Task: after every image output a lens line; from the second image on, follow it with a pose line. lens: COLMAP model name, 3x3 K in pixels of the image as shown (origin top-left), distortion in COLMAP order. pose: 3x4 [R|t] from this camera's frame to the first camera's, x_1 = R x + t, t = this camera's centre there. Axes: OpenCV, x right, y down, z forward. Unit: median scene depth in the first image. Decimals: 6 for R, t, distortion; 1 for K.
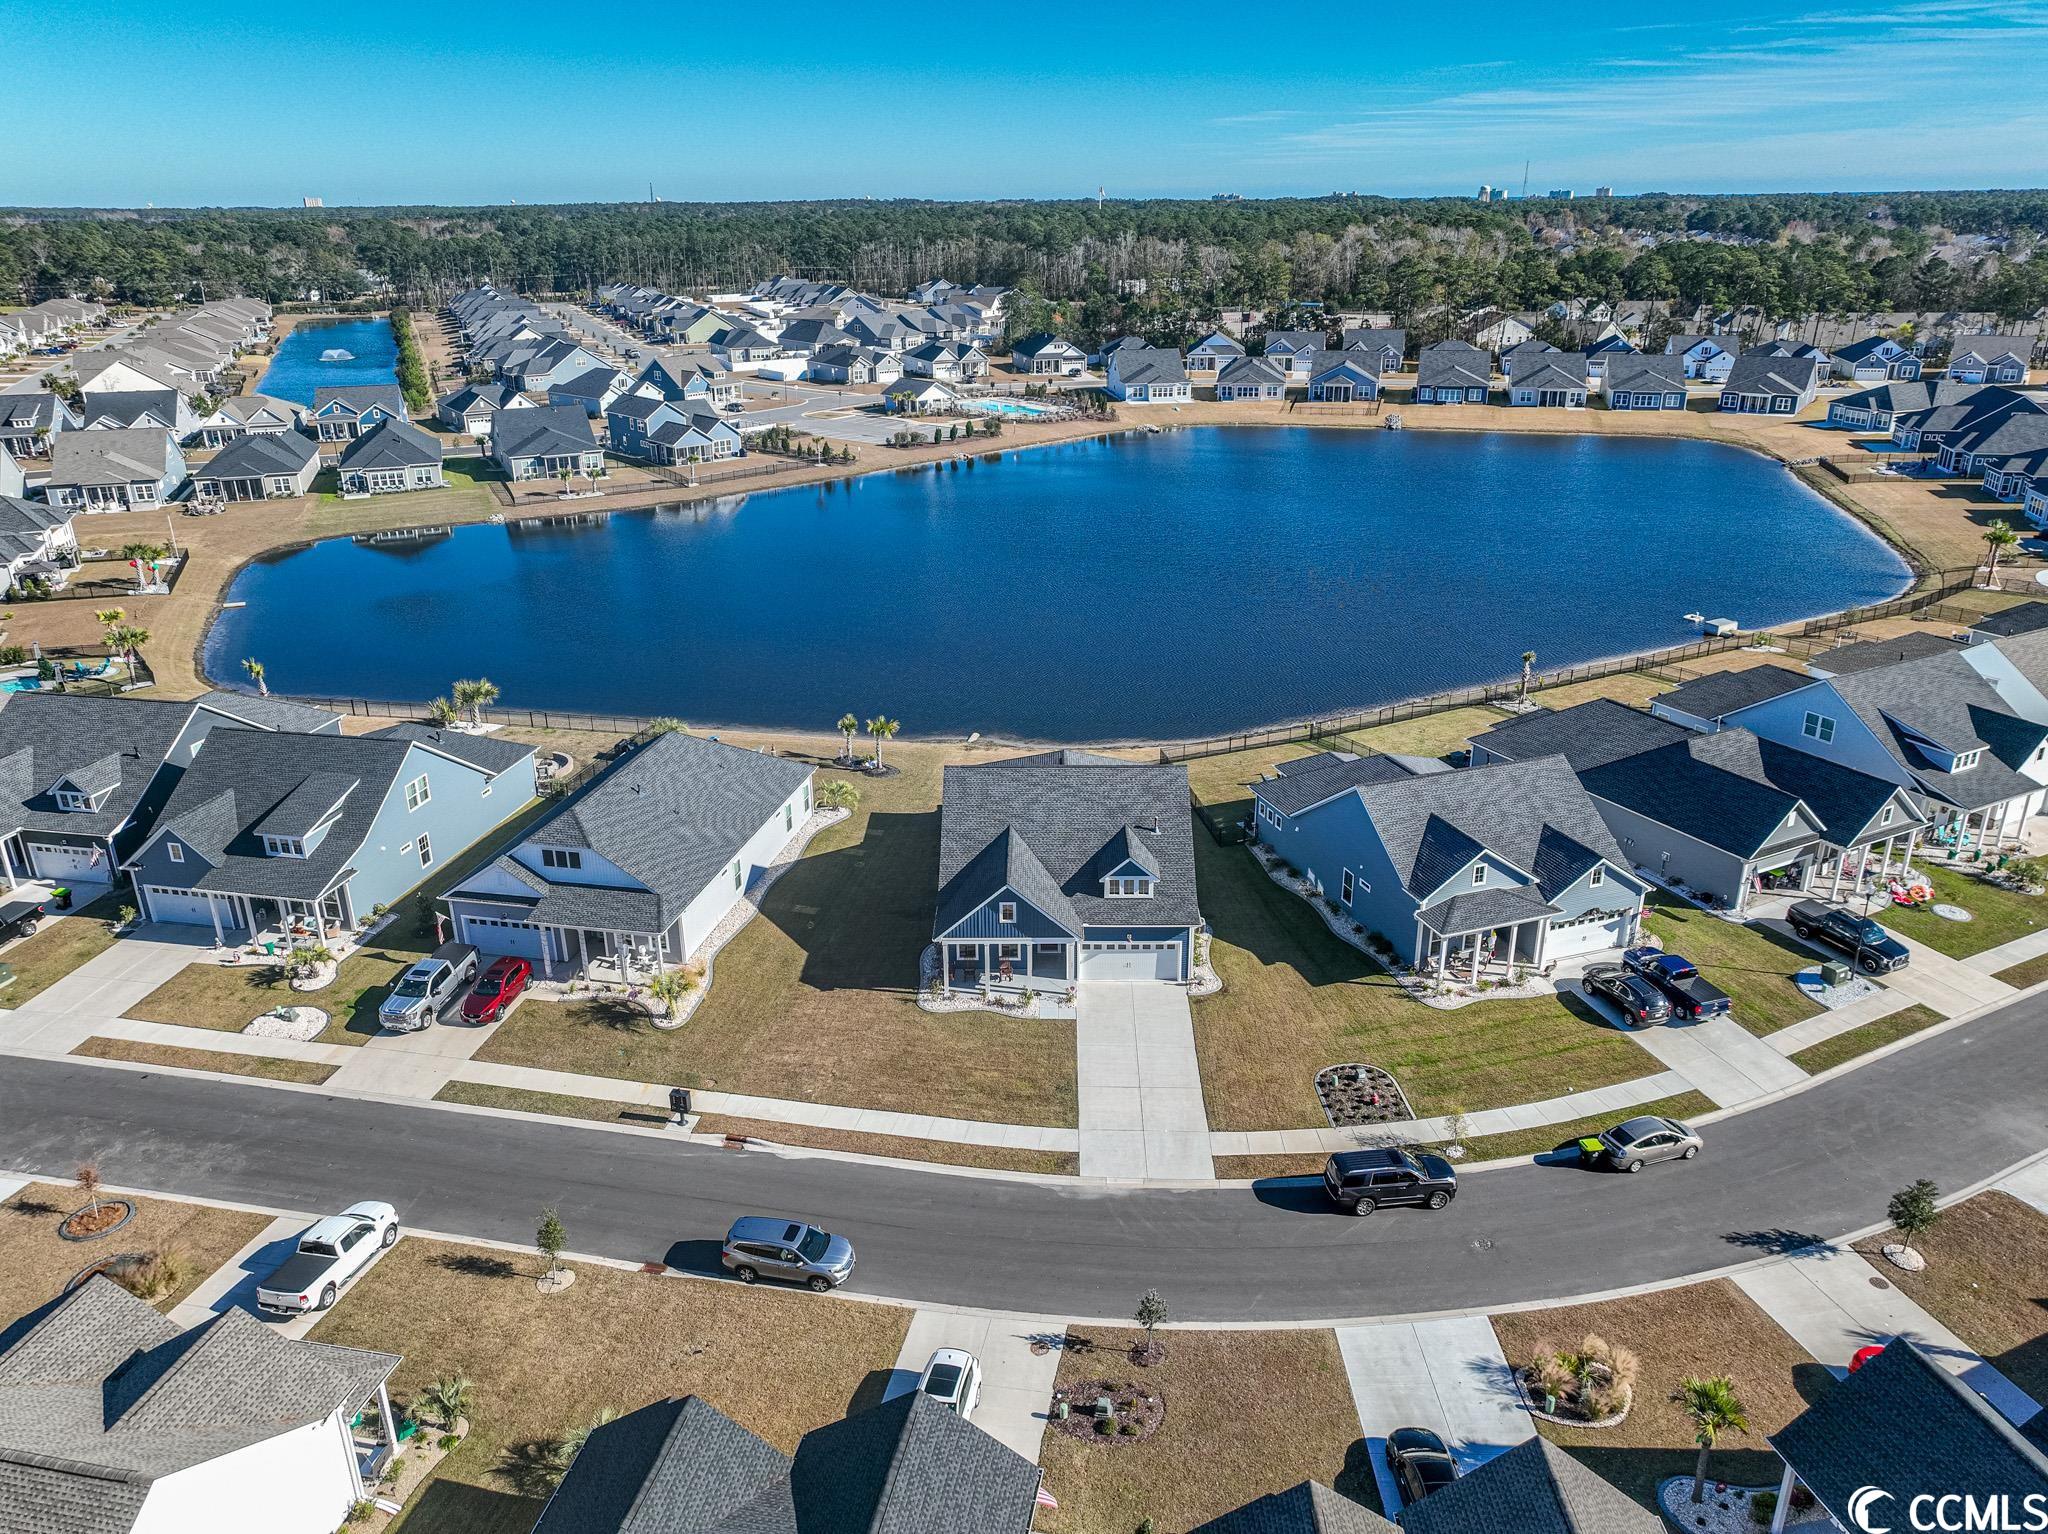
lens RADIAL K [[1431.9, 0, 1024.4], [0, 1431.9, 768.7], [0, 0, 1]] dist [0.012513, -0.002816]
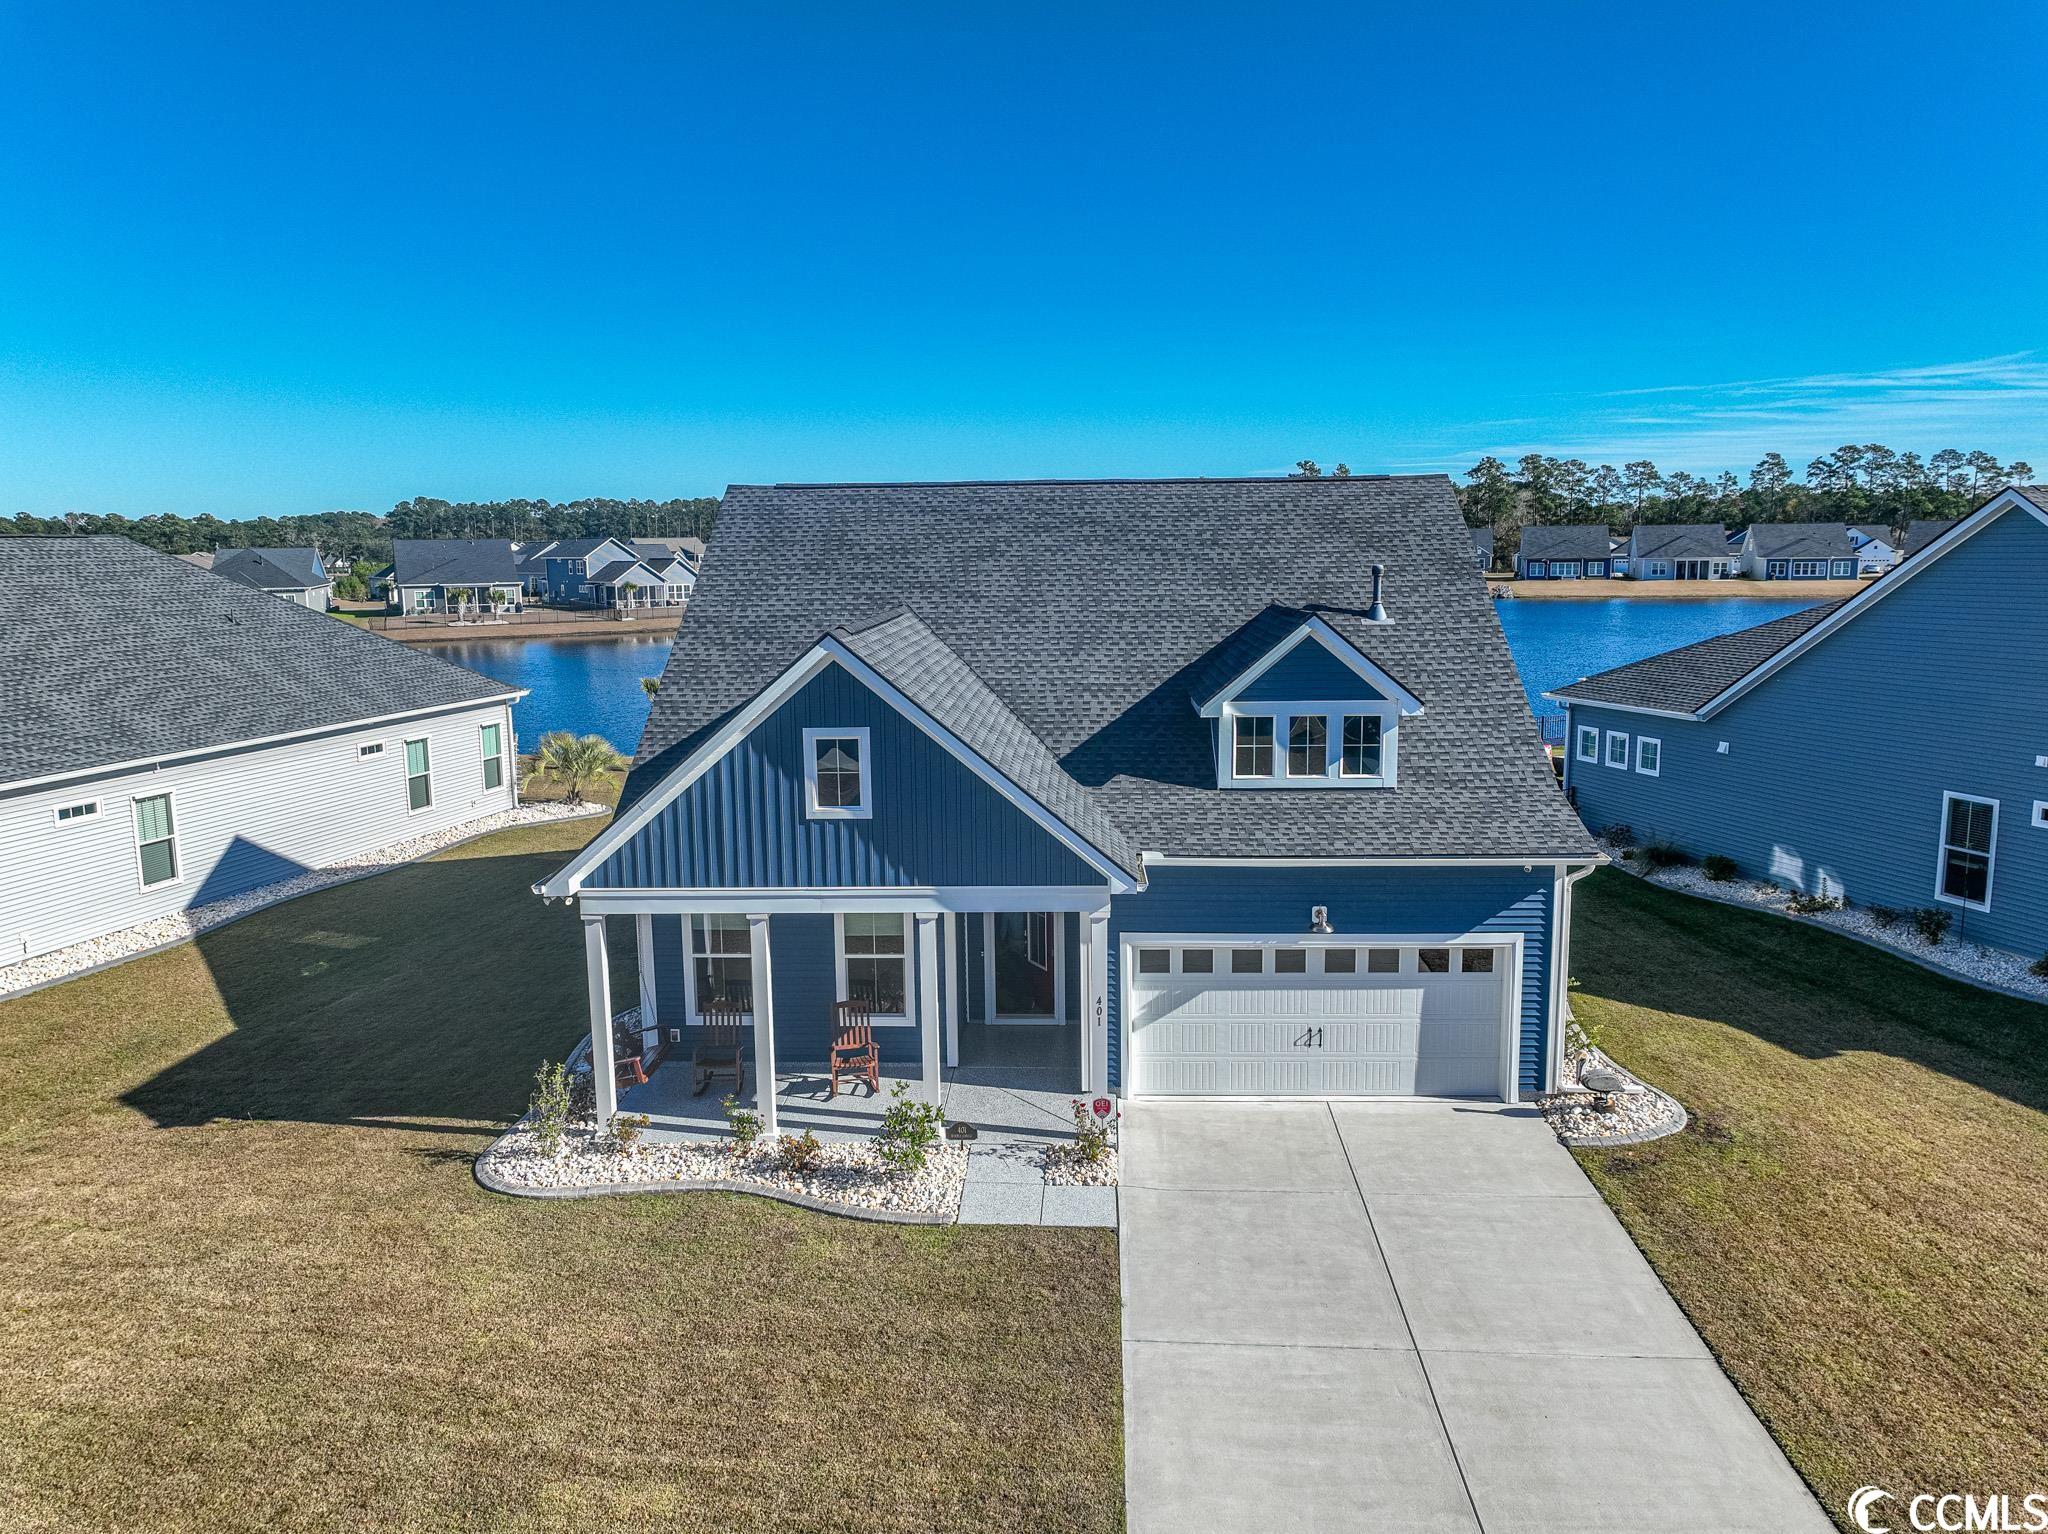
lens RADIAL K [[1431.9, 0, 1026.6], [0, 1431.9, 763.3], [0, 0, 1]] dist [0.012513, -0.002816]
pose [[0.999454, -0.001102, -0.033015, 0.028330], [-0.006469, 0.973559, -0.228345, 0.149310], [0.032393, 0.228433, 0.973020, 0.731643]]
